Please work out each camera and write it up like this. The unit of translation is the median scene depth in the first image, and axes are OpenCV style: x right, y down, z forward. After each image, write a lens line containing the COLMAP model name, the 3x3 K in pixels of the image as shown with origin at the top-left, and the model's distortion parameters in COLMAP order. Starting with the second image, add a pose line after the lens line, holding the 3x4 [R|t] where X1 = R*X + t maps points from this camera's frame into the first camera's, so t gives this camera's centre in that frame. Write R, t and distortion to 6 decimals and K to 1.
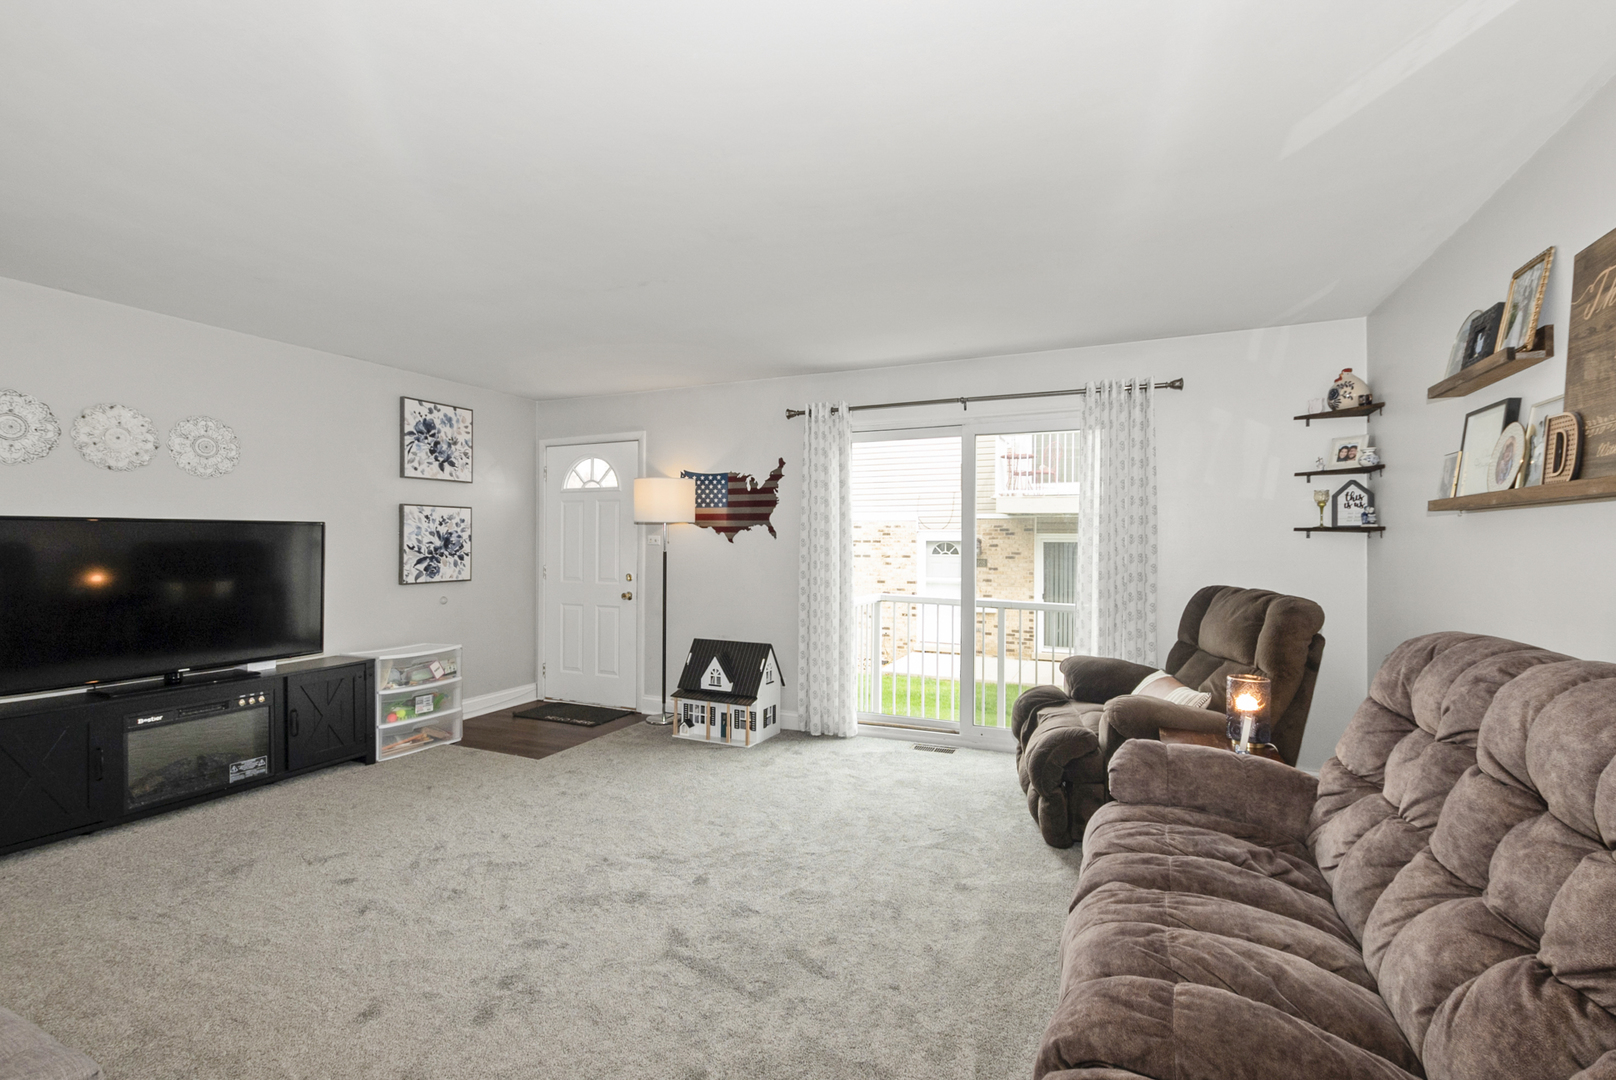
lens RADIAL K [[710.7, 0, 822.8], [0, 710.7, 545.1], [0, 0, 1]] dist [0.008901, -0.003703]
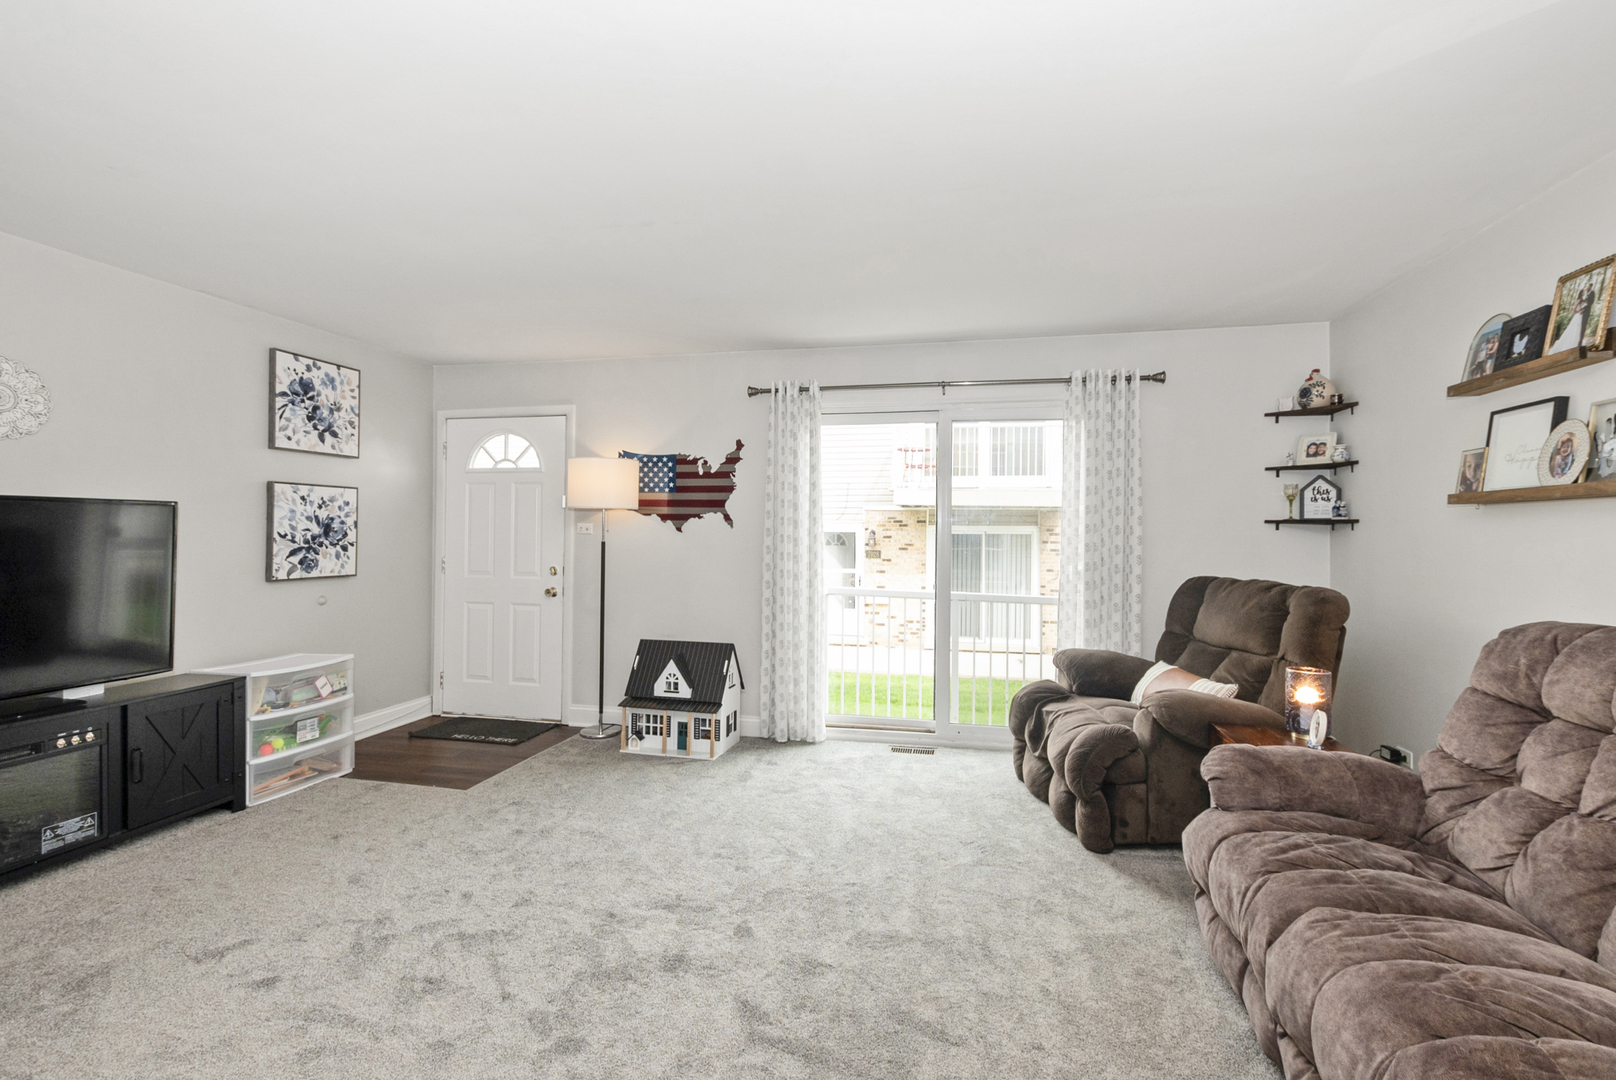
lens RADIAL K [[710.7, 0, 821.4], [0, 710.7, 533.3], [0, 0, 1]] dist [0.008901, -0.003703]
pose [[0.980085, 0.005383, 0.198504, -0.150418], [-0.004400, 0.999976, -0.005393, 0.002650], [-0.198528, 0.004412, 0.980085, 0.092838]]
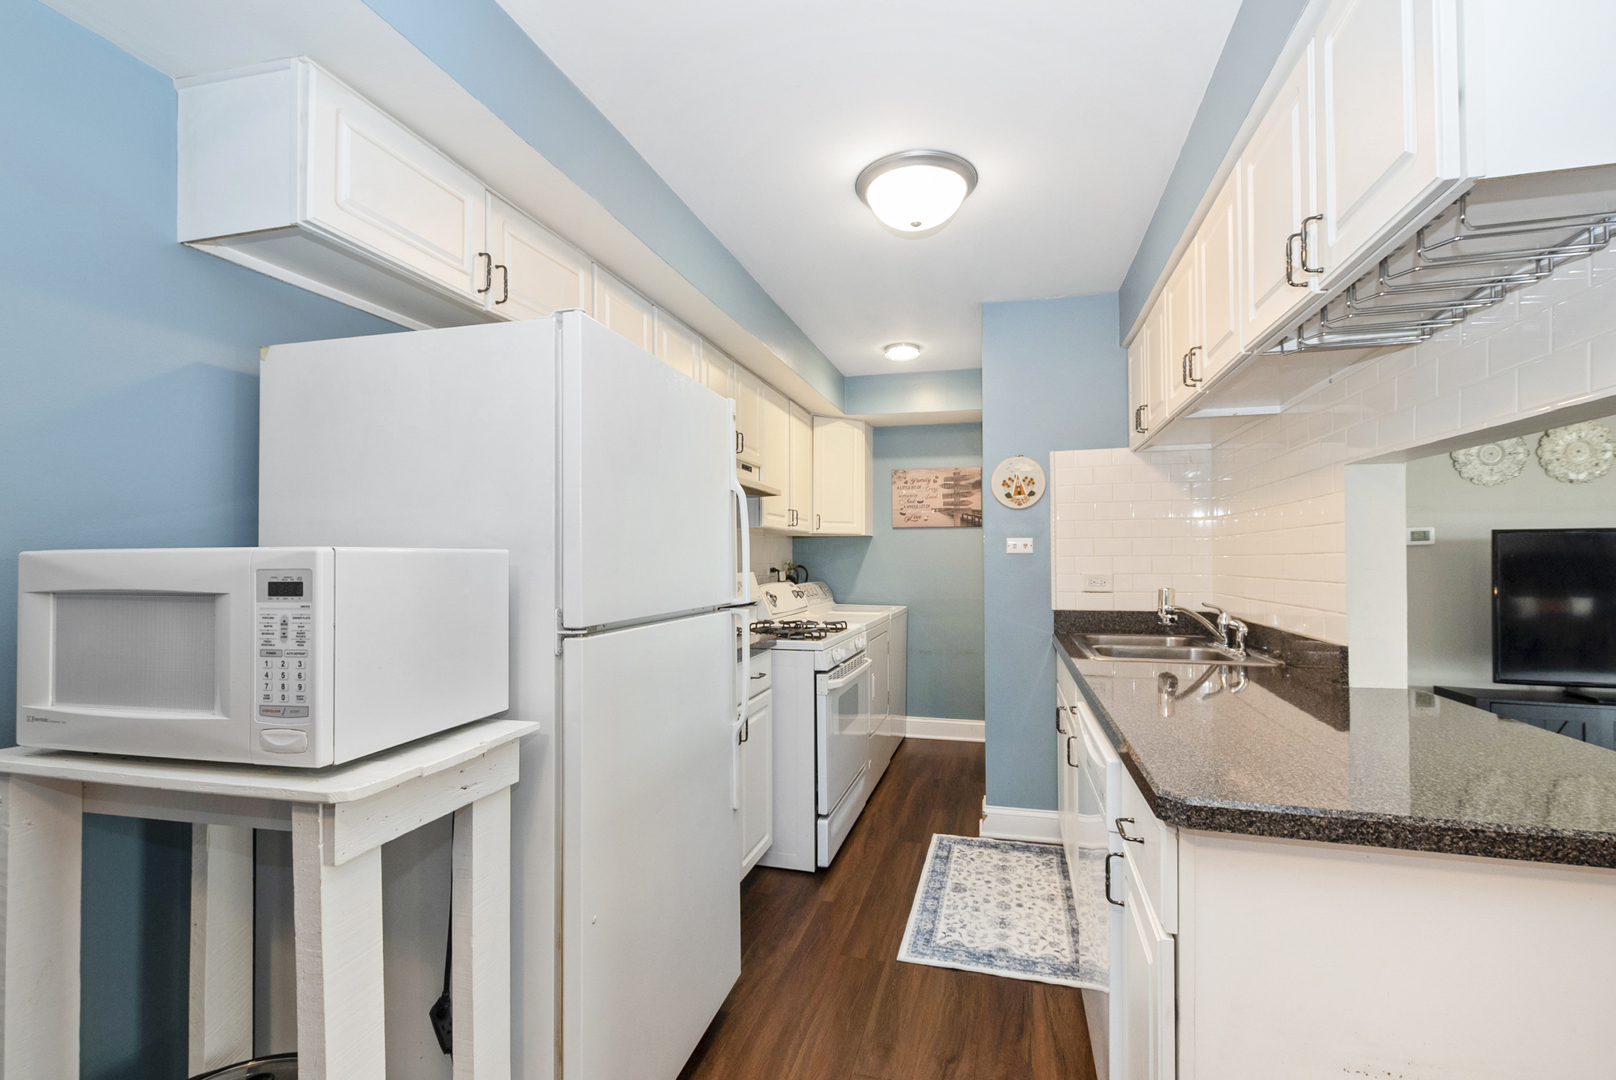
lens RADIAL K [[710.7, 0, 814.3], [0, 710.7, 543.6], [0, 0, 1]] dist [0.008901, -0.003703]
pose [[0.139322, -0.017590, -0.990091, -0.094864], [-0.006844, 0.999801, -0.018726, 0.007275], [0.990223, 0.009385, 0.139174, -0.178771]]
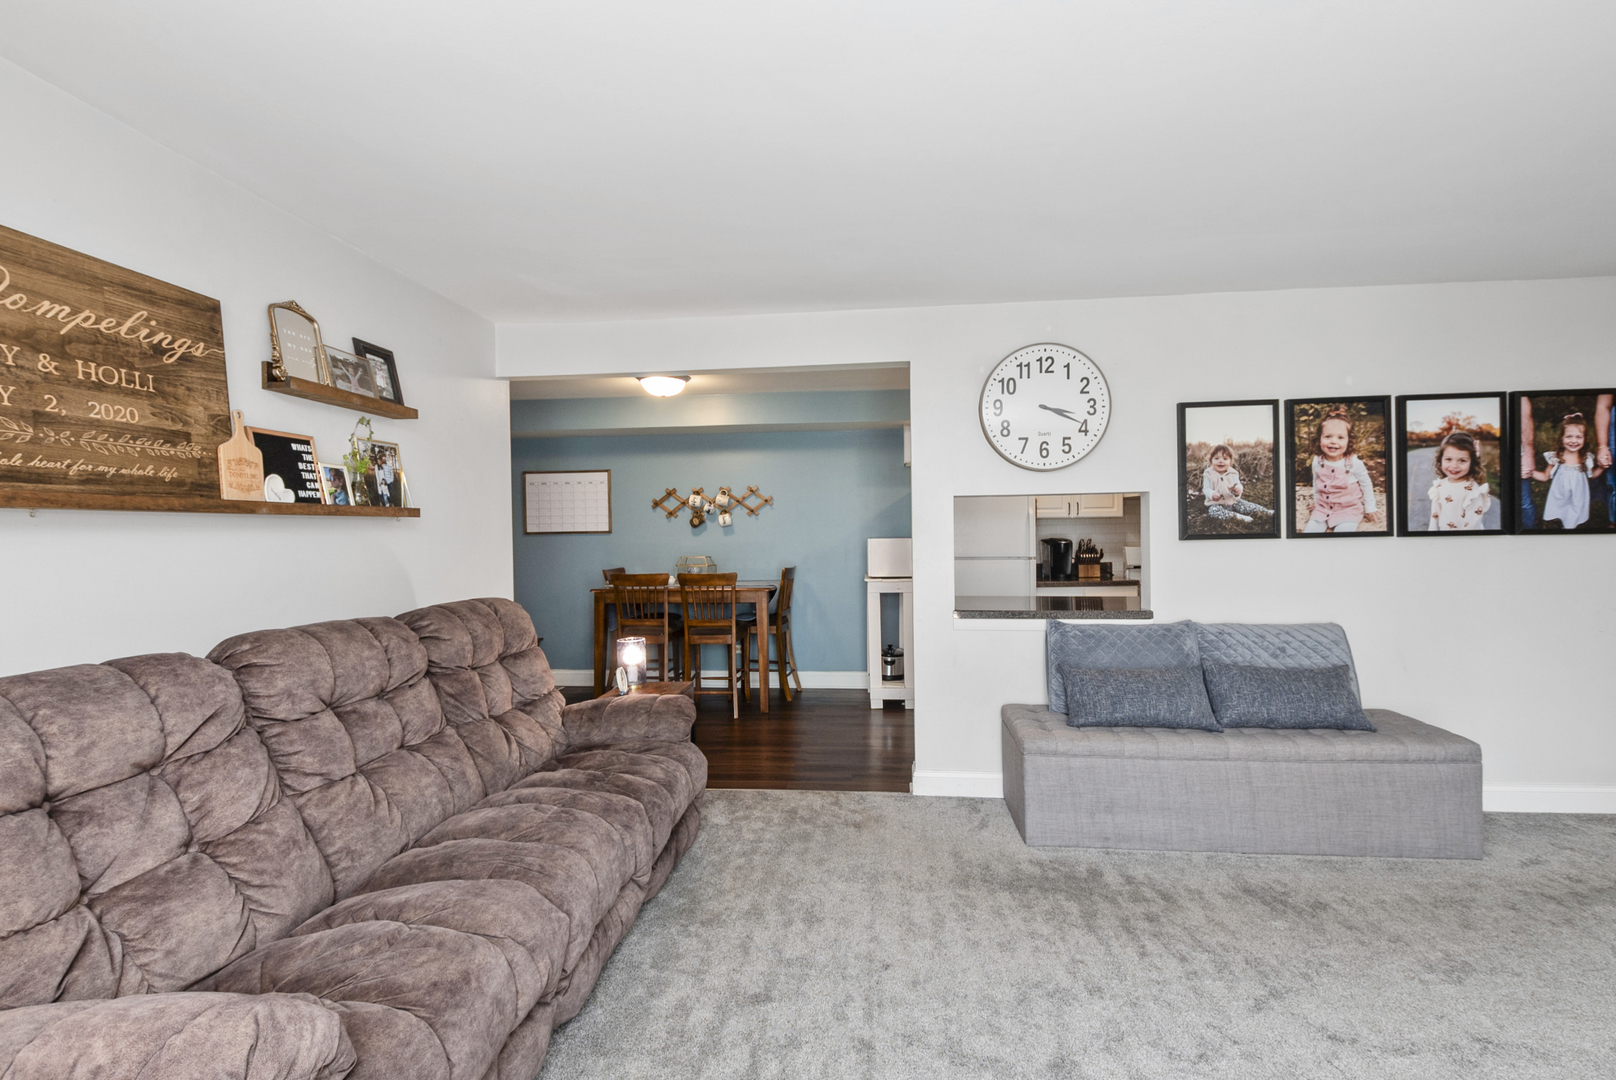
lens RADIAL K [[710.7, 0, 821.2], [0, 710.7, 534.1], [0, 0, 1]] dist [0.008901, -0.003703]
pose [[-0.948482, 0.011899, -0.316608, 0.127264], [0.010516, 0.999926, 0.006078, -0.010980], [0.316657, 0.002435, -0.948537, 0.811126]]
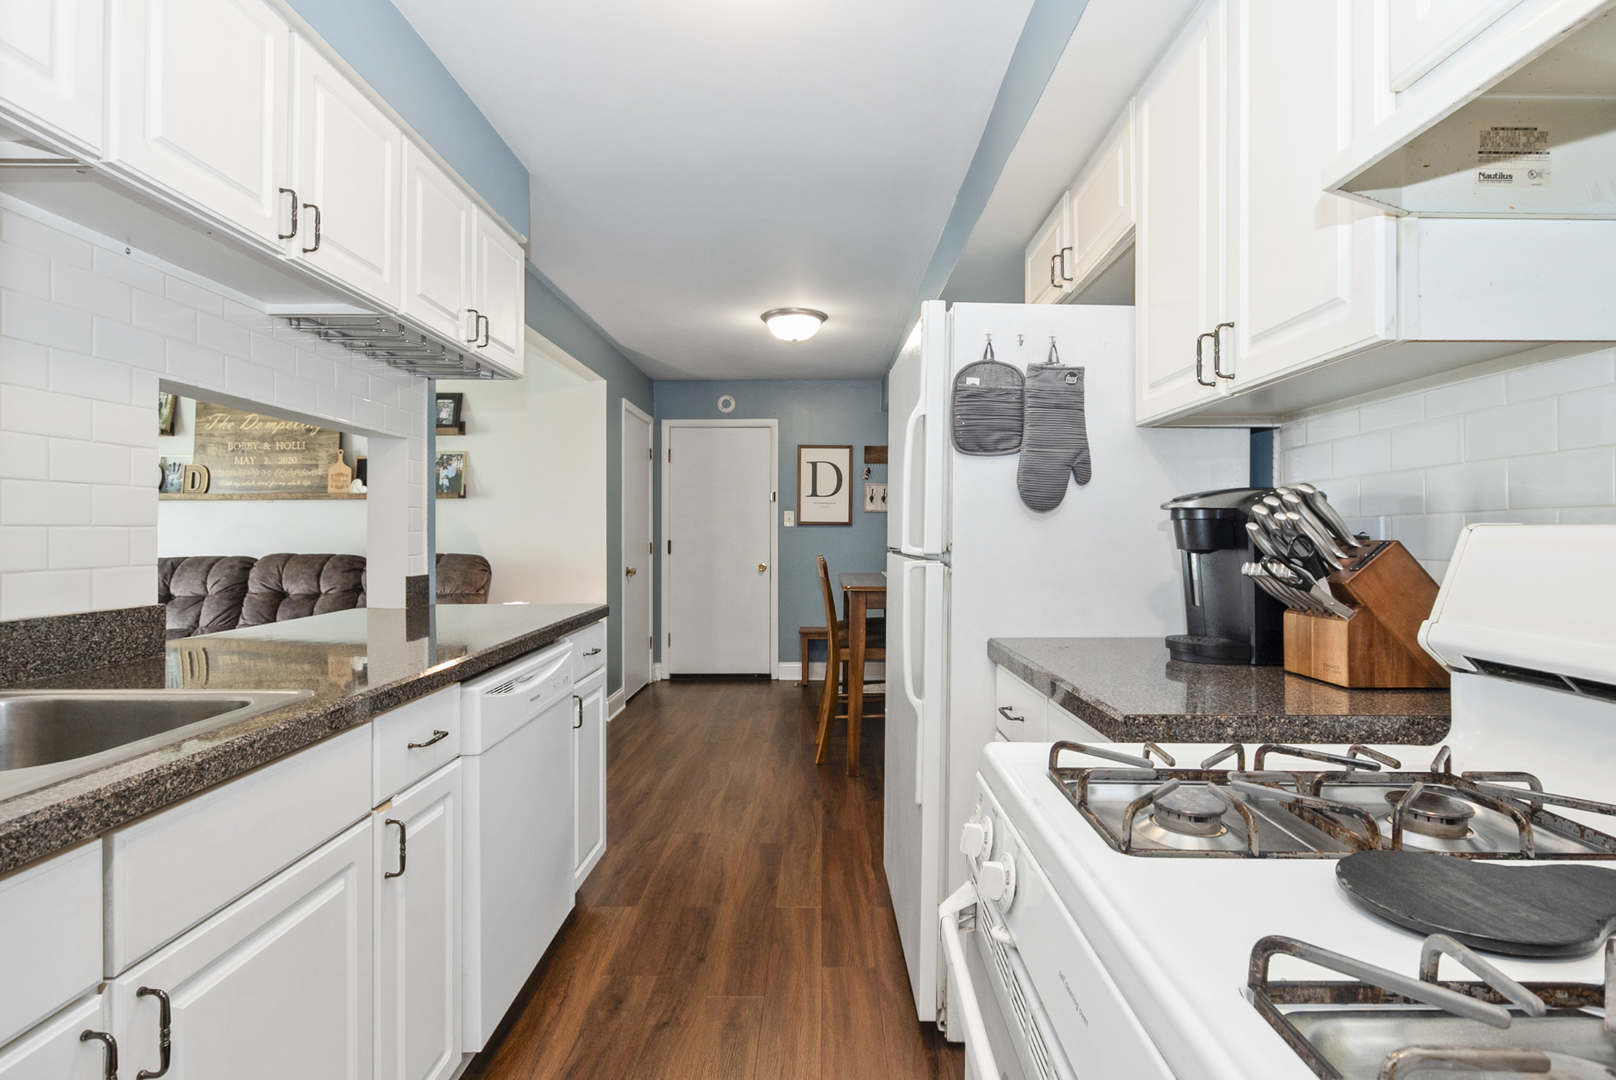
lens RADIAL K [[762.1, 0, 821.5], [0, 762.1, 530.4], [0, 0, 1]] dist [0.003219, 0.000104]
pose [[-0.401902, 0.005006, 0.915669, -0.914147], [0.007169, 0.999972, -0.002321, 0.025140], [-0.915655, 0.005632, -0.401927, 0.039263]]
